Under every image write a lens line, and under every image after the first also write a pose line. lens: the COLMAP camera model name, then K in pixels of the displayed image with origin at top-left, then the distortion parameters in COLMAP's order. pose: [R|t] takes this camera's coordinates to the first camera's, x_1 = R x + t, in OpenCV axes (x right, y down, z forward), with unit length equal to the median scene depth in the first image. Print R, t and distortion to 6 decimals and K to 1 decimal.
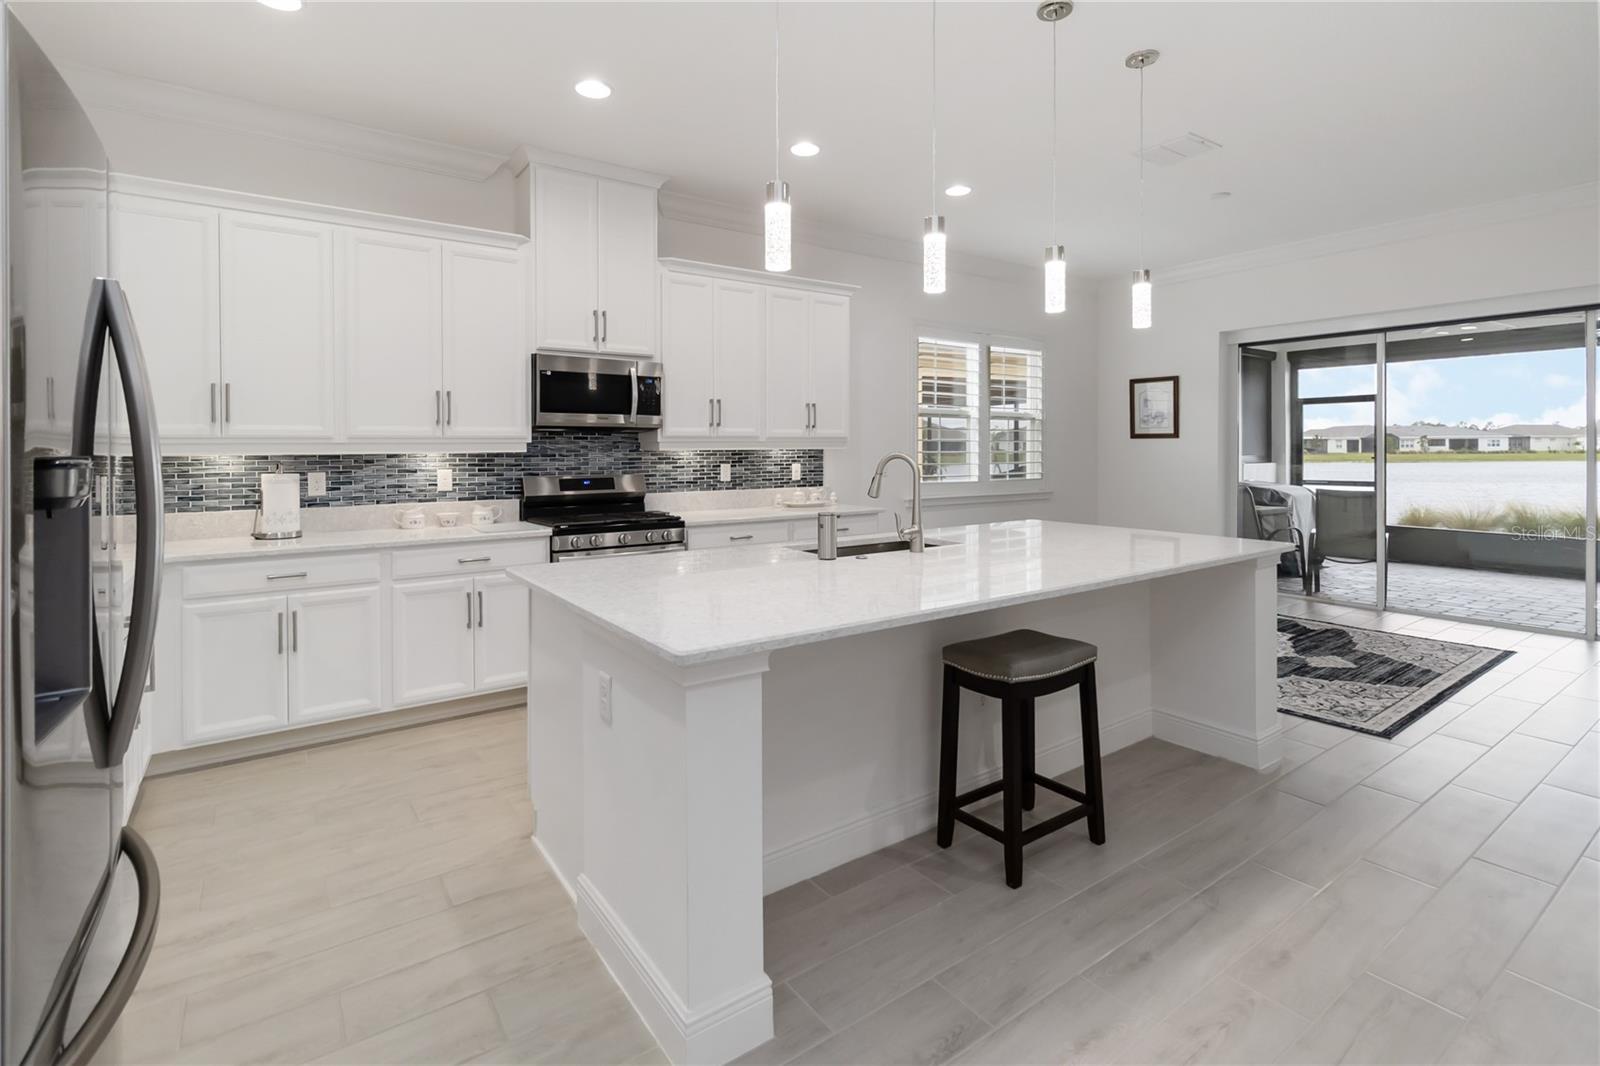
lens RADIAL K [[750.5, 0, 800.7], [0, 750.5, 457.6], [0, 0, 1]] dist [-0.002819, -0.001231]
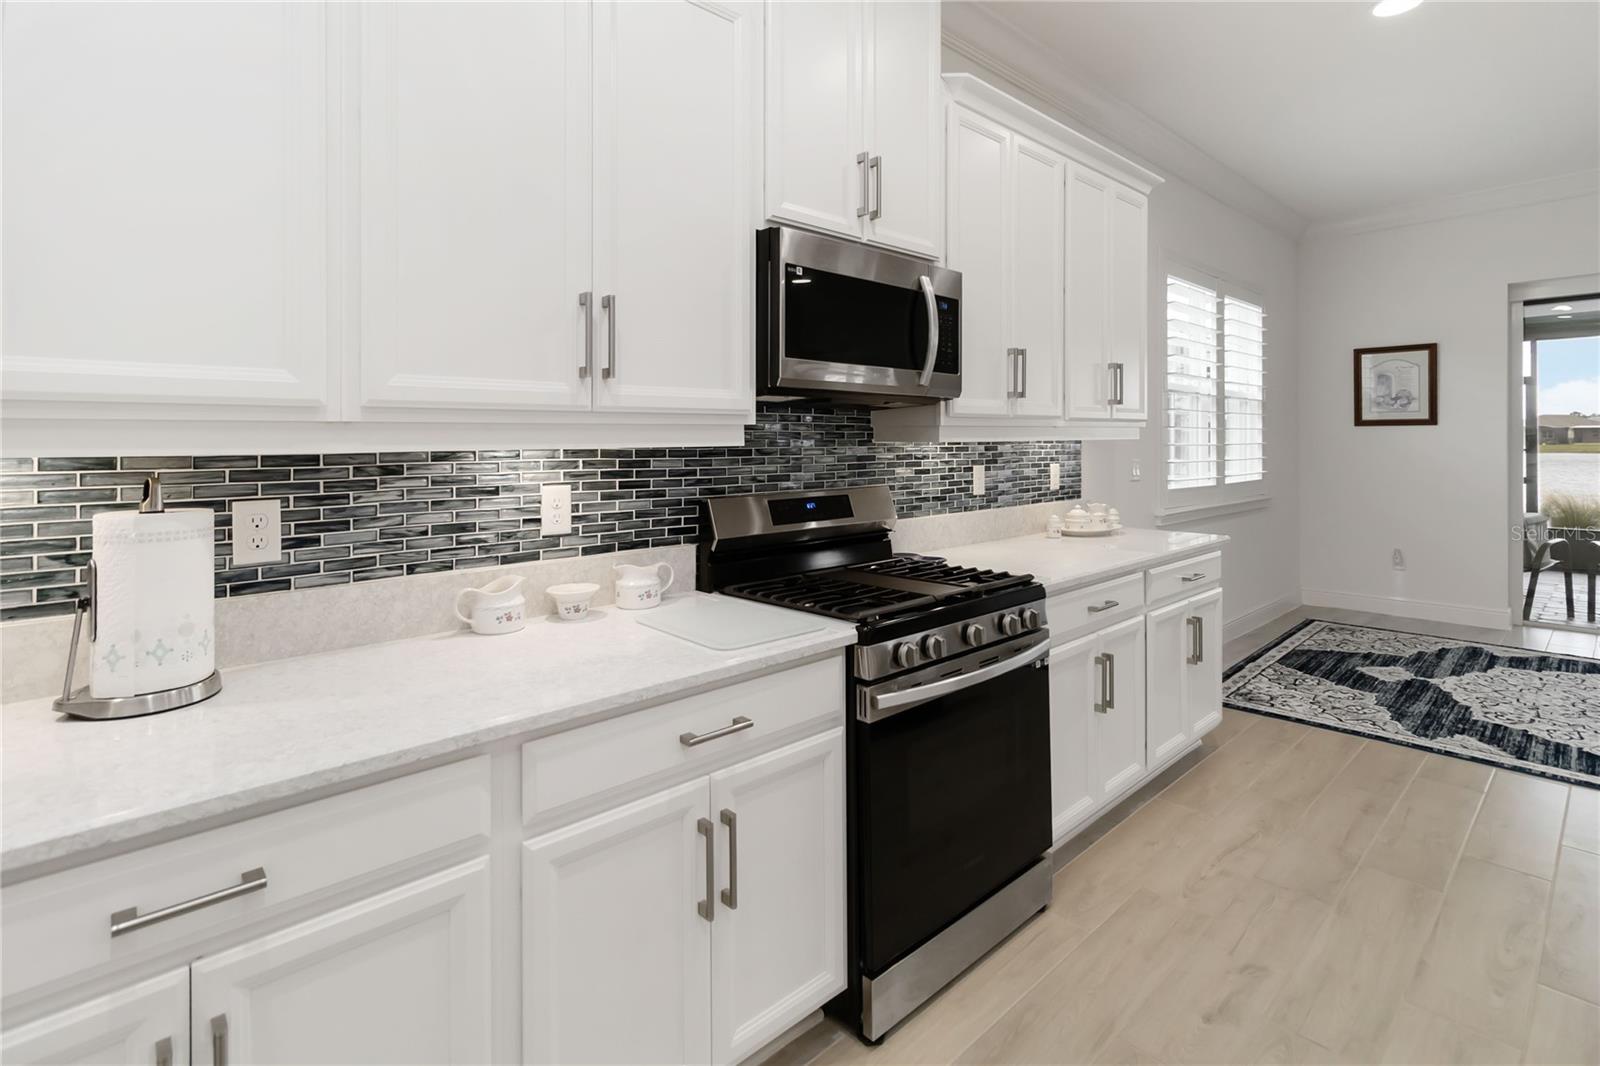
lens RADIAL K [[757.4, 0, 801.8], [0, 757.4, 440.3], [0, 0, 1]] dist [0.002176, -0.000694]
pose [[0.992320, -0.002475, 0.123677, -0.368414], [0.004284, 0.999888, -0.014371, -0.003643], [-0.123627, 0.014790, 0.992219, 0.514000]]
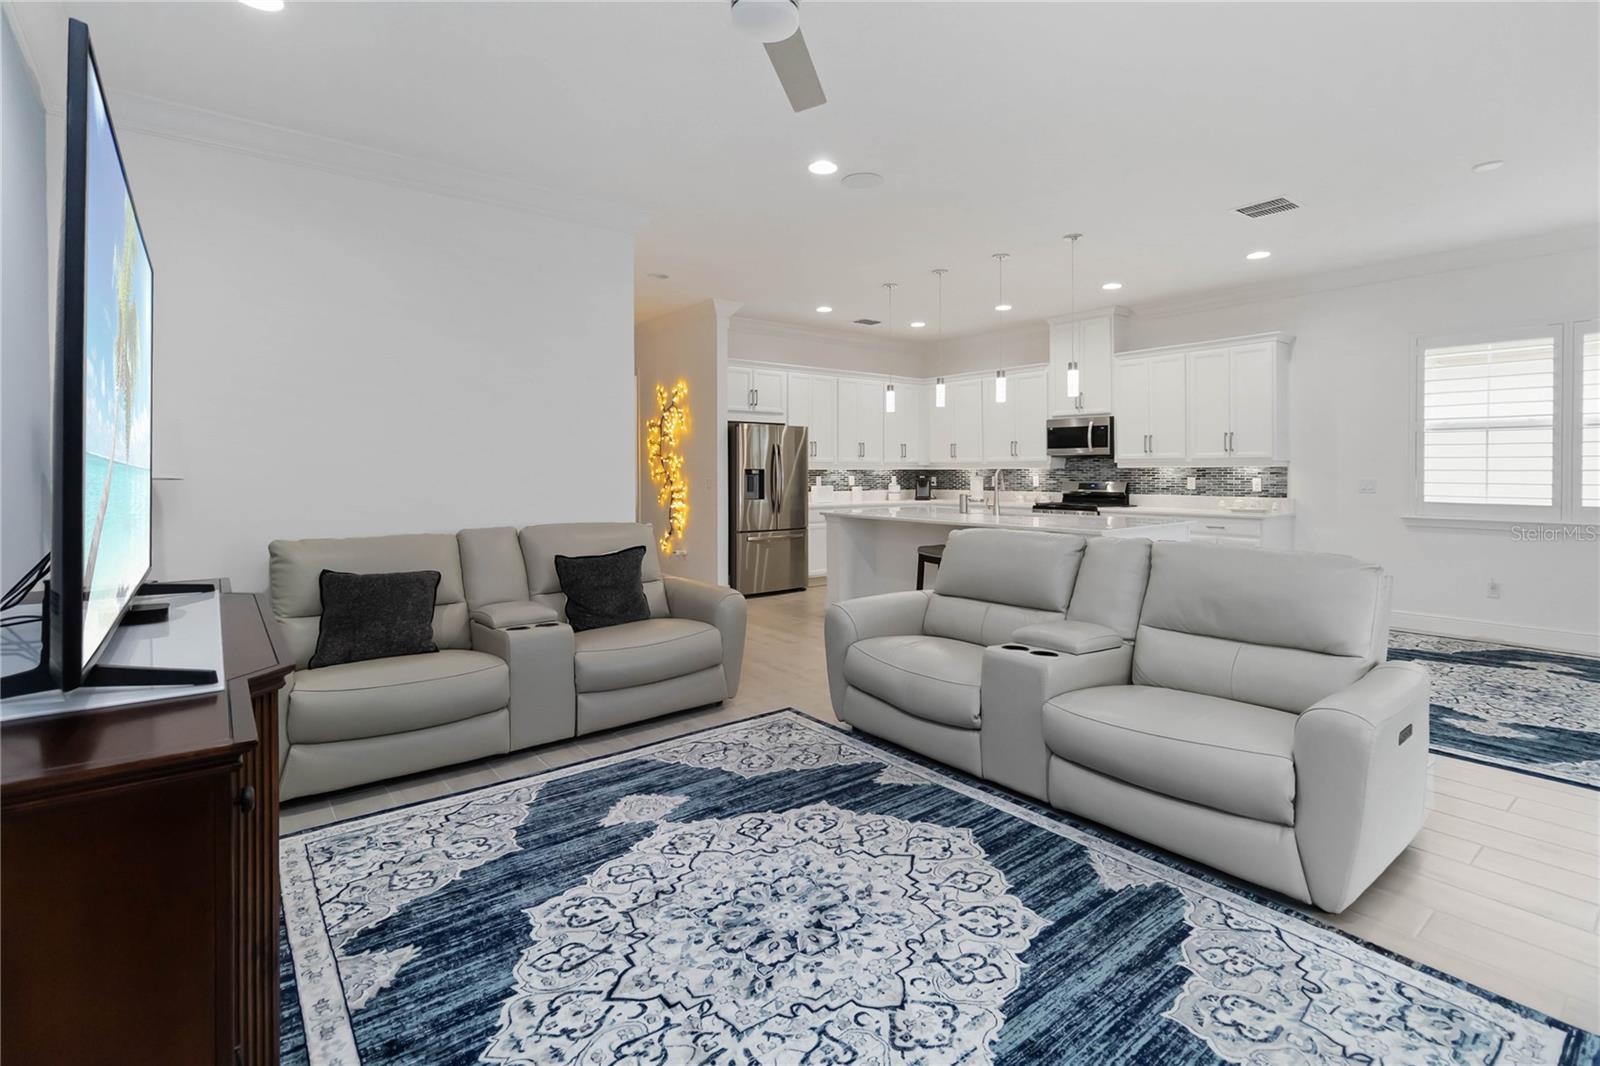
lens RADIAL K [[746.3, 0, 810.5], [0, 746.3, 465.8], [0, 0, 1]] dist [-0.000859, -0.000245]
pose [[0.063199, 0.002747, -0.997997, 1.518185], [-0.005863, 0.999980, 0.002381, -0.014832], [0.997984, 0.005701, 0.063213, 0.219244]]
